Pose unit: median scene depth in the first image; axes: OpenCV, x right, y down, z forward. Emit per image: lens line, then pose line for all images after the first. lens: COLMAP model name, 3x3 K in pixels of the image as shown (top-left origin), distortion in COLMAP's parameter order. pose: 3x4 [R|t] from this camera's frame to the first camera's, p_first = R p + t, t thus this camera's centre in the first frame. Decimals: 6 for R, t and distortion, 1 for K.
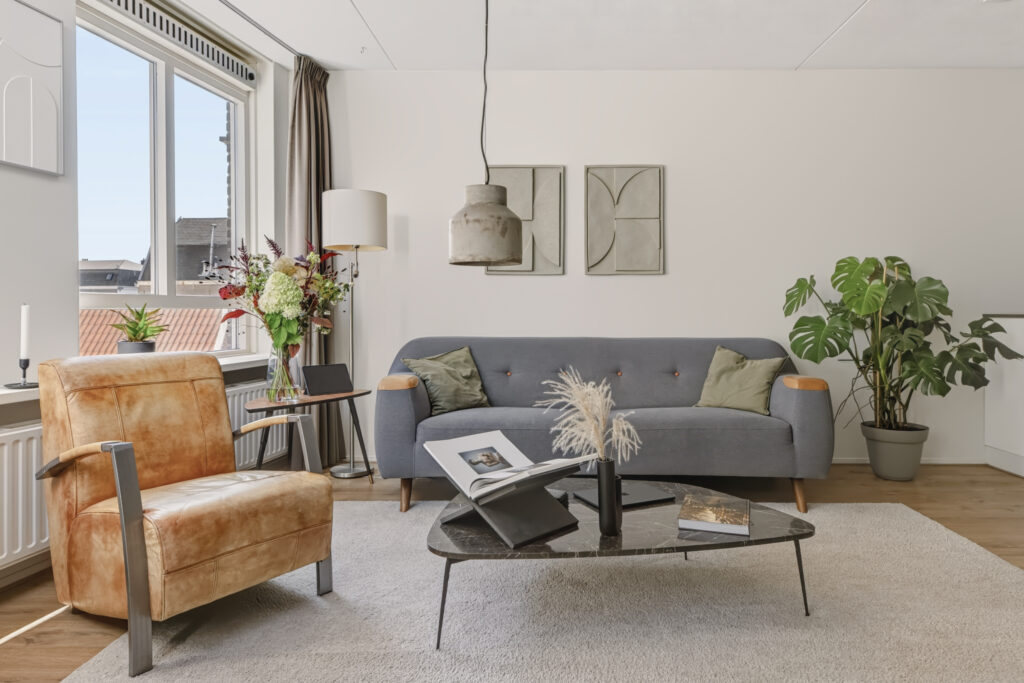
lens RADIAL K [[637.1, 0, 512.0], [0, 637.1, 341.5], [0, 0, 1]] dist [0.008911, 0.000268]
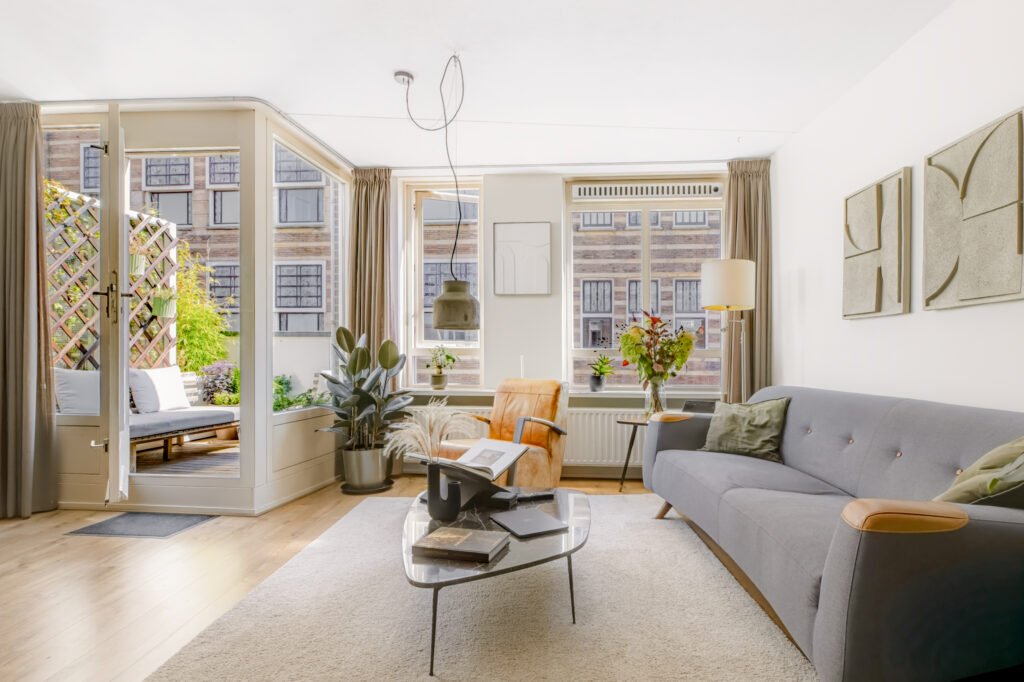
lens RADIAL K [[527.9, 0, 568.7], [0, 527.9, 346.0], [0, 0, 1]] dist [-0.001337, -0.000695]
pose [[0.089330, -0.015577, -0.995880, 0.657852], [-0.052694, 0.998403, -0.020343, -0.034375], [0.994607, 0.054294, 0.088366, 0.566834]]
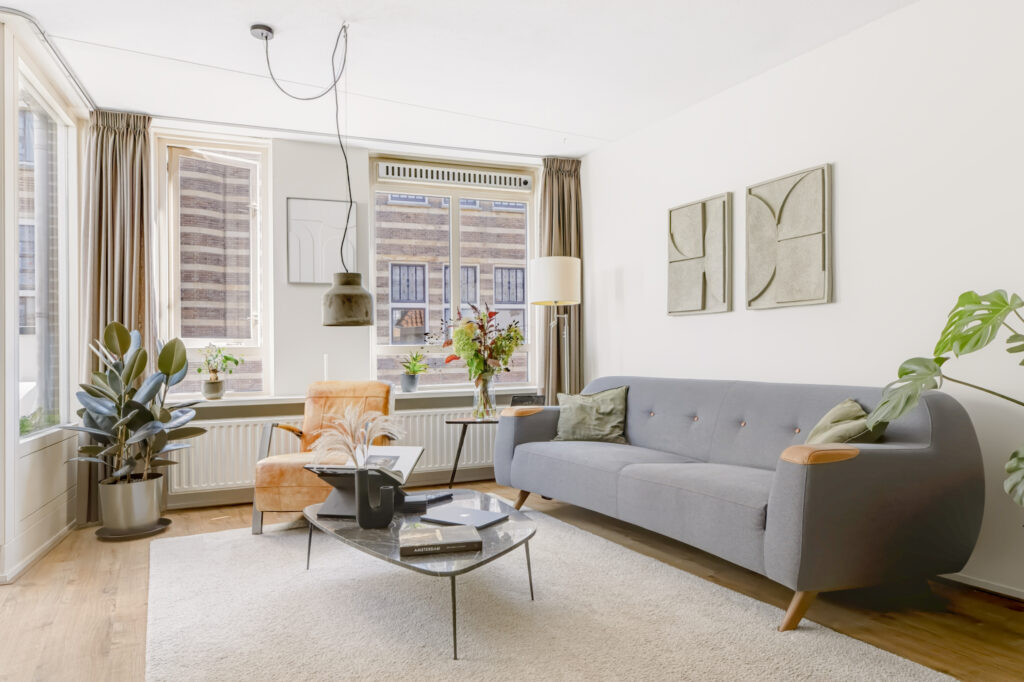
lens RADIAL K [[637.1, 0, 512.0], [0, 637.1, 341.0], [0, 0, 1]] dist [0.008911, 0.000268]
pose [[0.506179, -0.019839, -0.862200, 0.709552], [-0.024845, 0.998985, -0.037572, -0.021317], [0.862071, 0.040439, 0.505172, 0.280700]]
